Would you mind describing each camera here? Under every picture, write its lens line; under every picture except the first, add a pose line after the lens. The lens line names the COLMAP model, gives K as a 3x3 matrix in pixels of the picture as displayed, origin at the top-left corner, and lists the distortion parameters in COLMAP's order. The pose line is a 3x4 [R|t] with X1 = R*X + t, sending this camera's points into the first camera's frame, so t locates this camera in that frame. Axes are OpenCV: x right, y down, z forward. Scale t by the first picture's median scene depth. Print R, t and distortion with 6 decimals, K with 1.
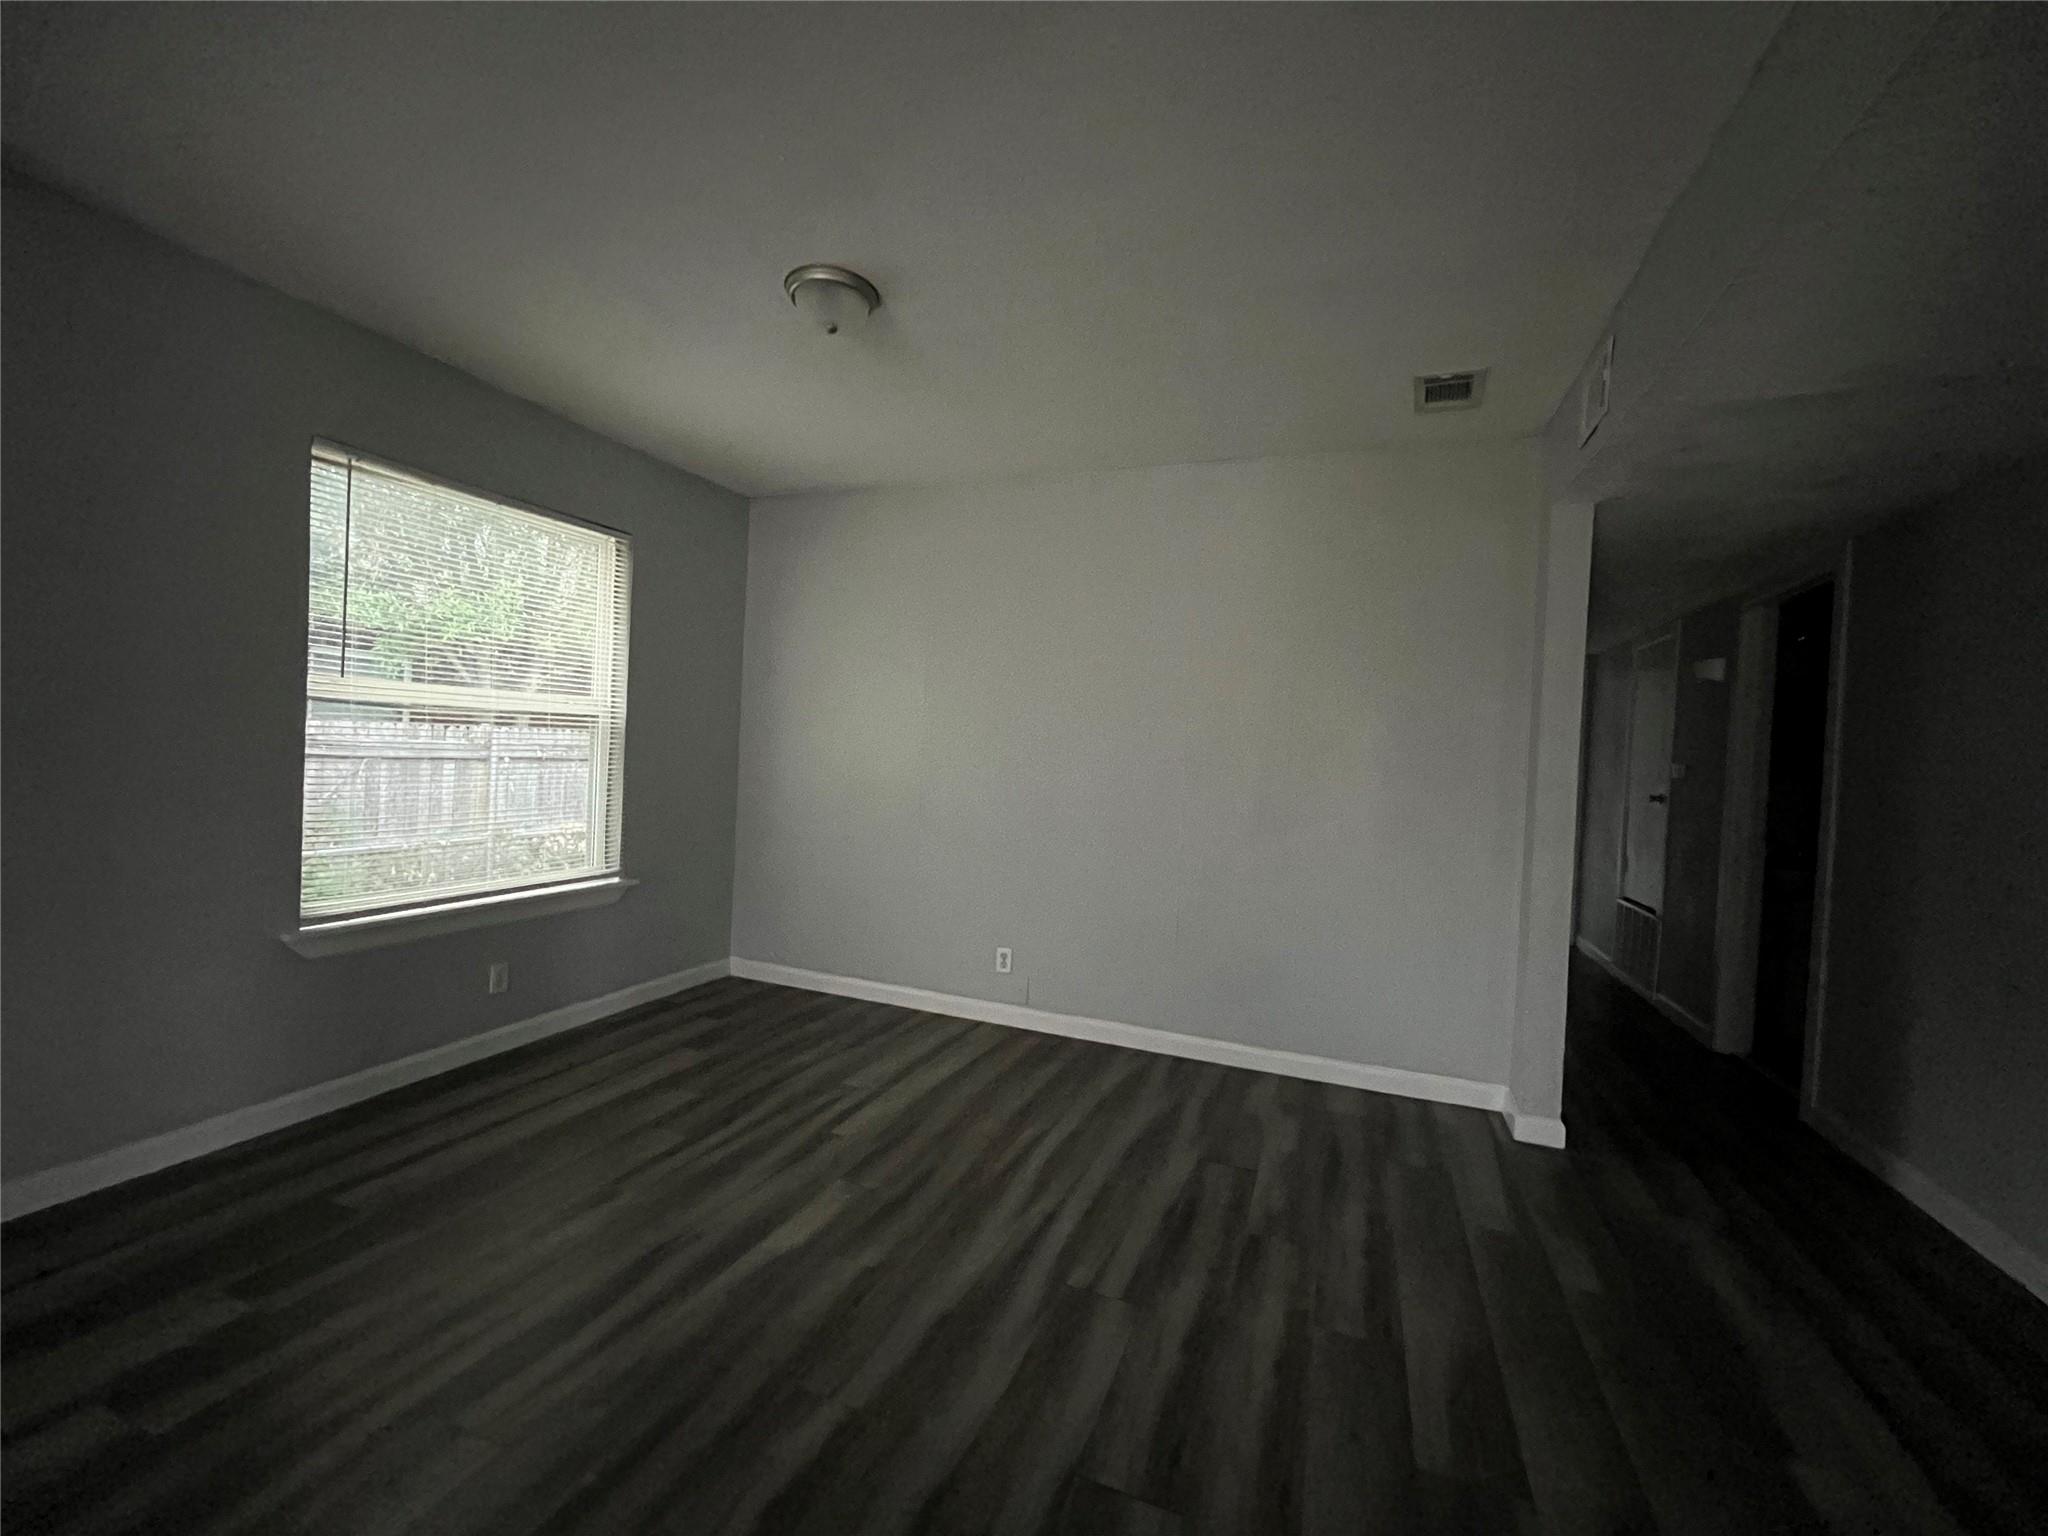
lens RADIAL K [[828.4, 0, 1020.0], [0, 828.4, 762.9], [0, 0, 1]] dist [-0.001940, -0.000689]
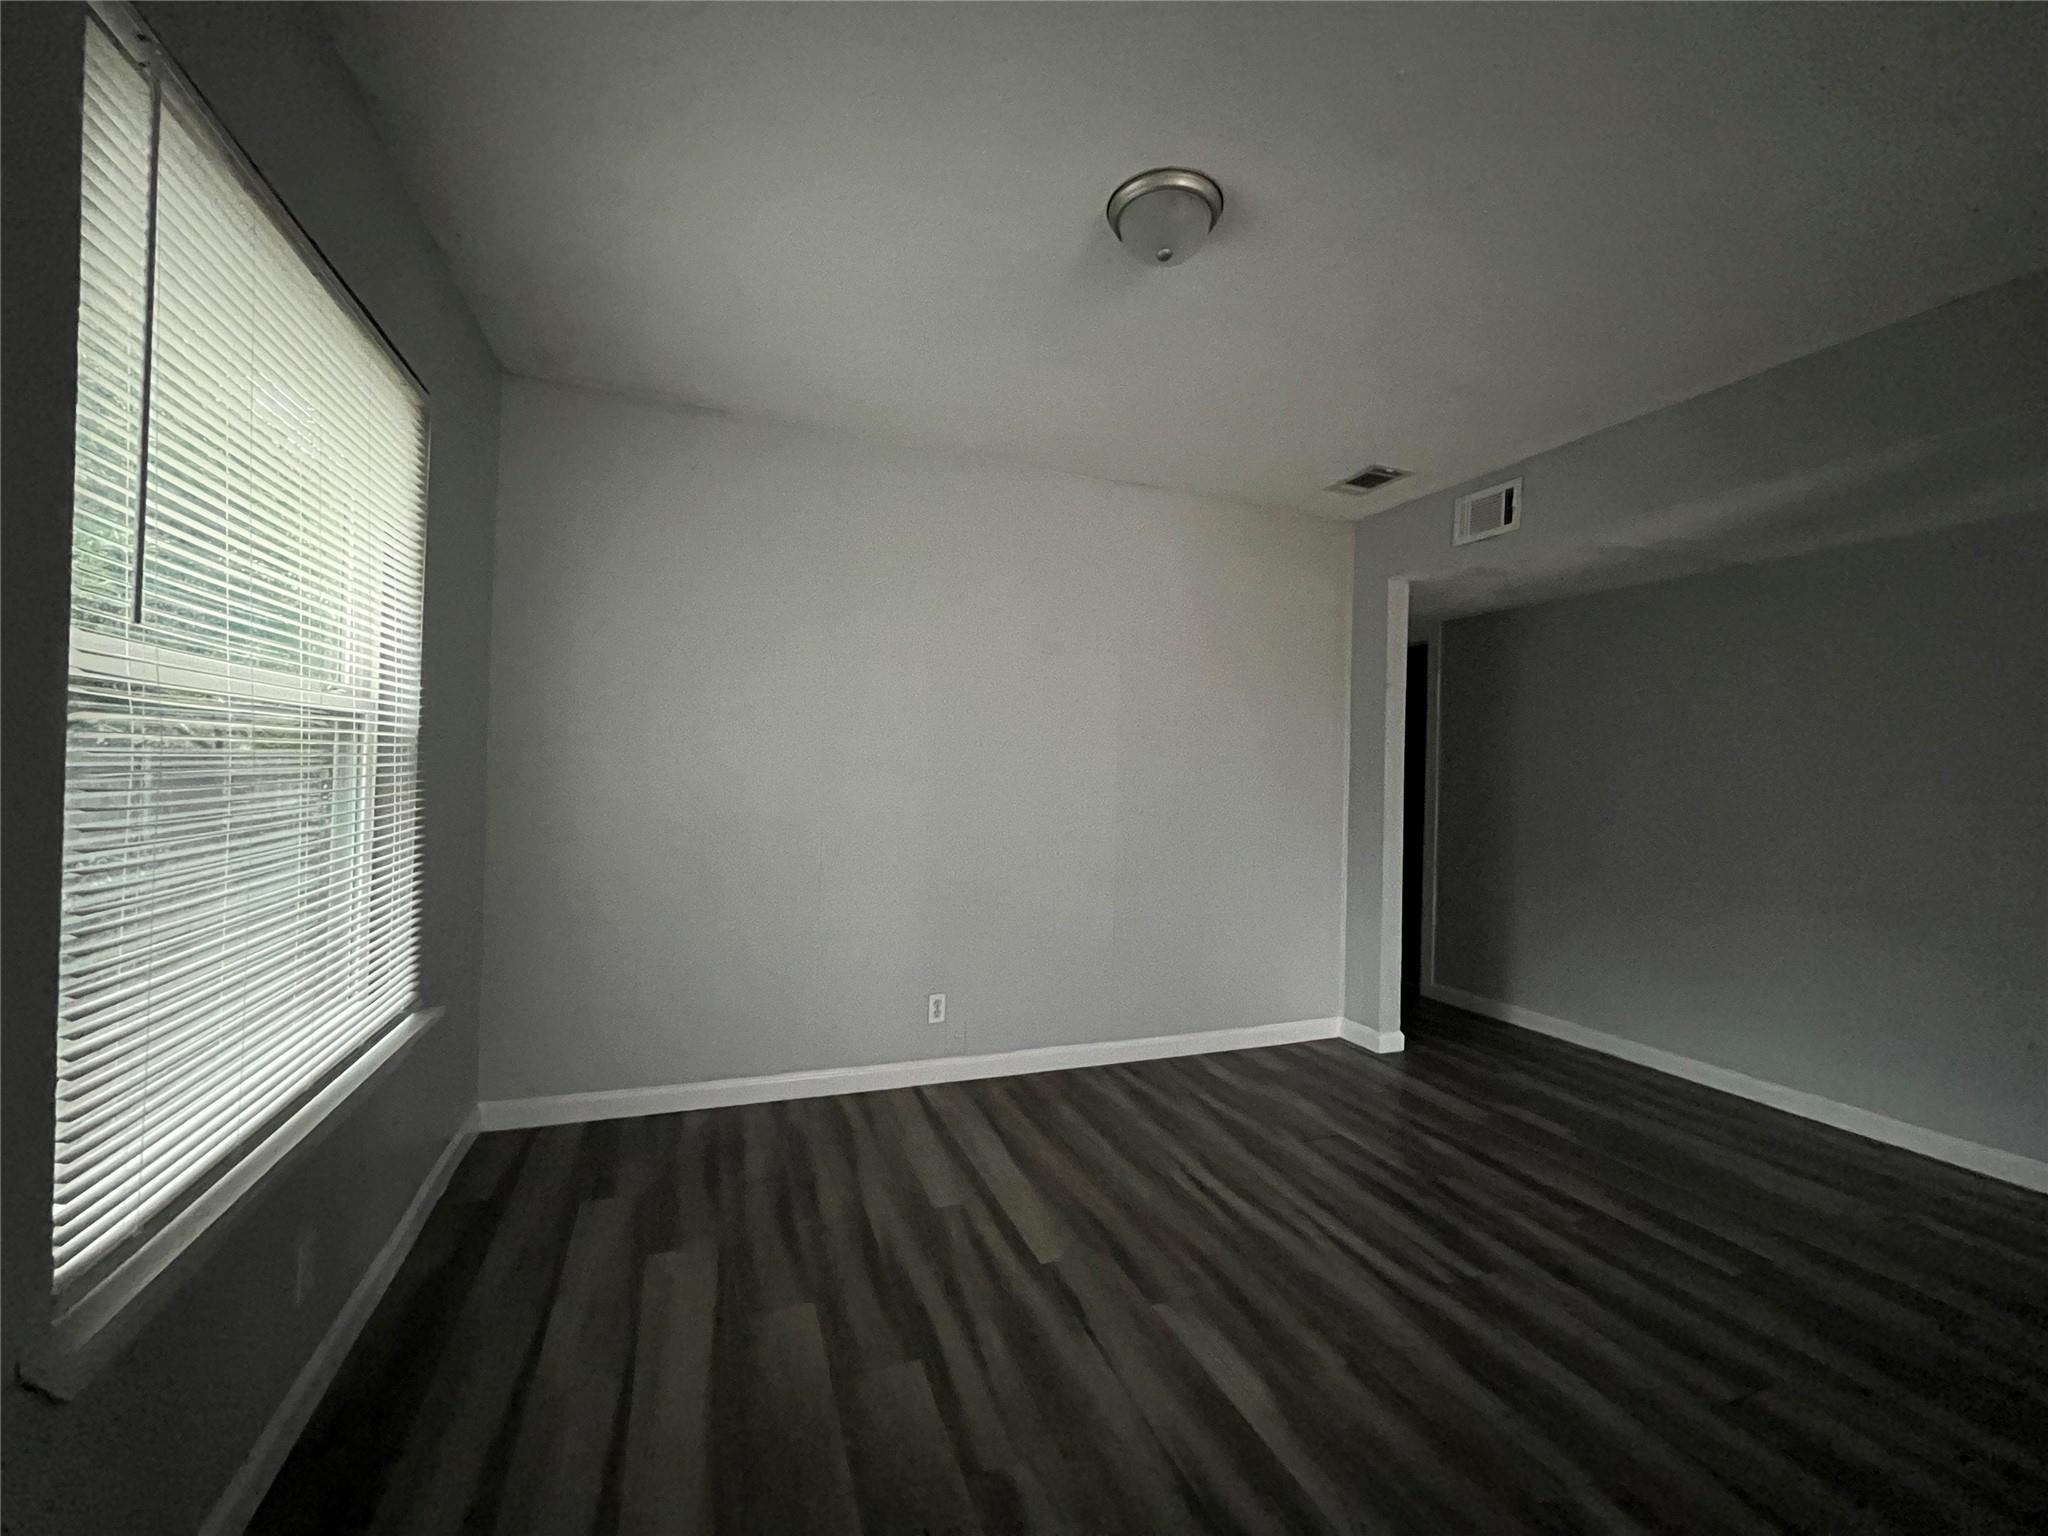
lens RADIAL K [[828.4, 0, 1020.0], [0, 828.4, 762.9], [0, 0, 1]] dist [-0.001940, -0.000689]
pose [[0.735130, -0.019362, 0.677650, -0.713061], [0.014343, 0.999813, 0.013006, -0.036476], [-0.677775, 0.000158, 0.735270, 0.408592]]
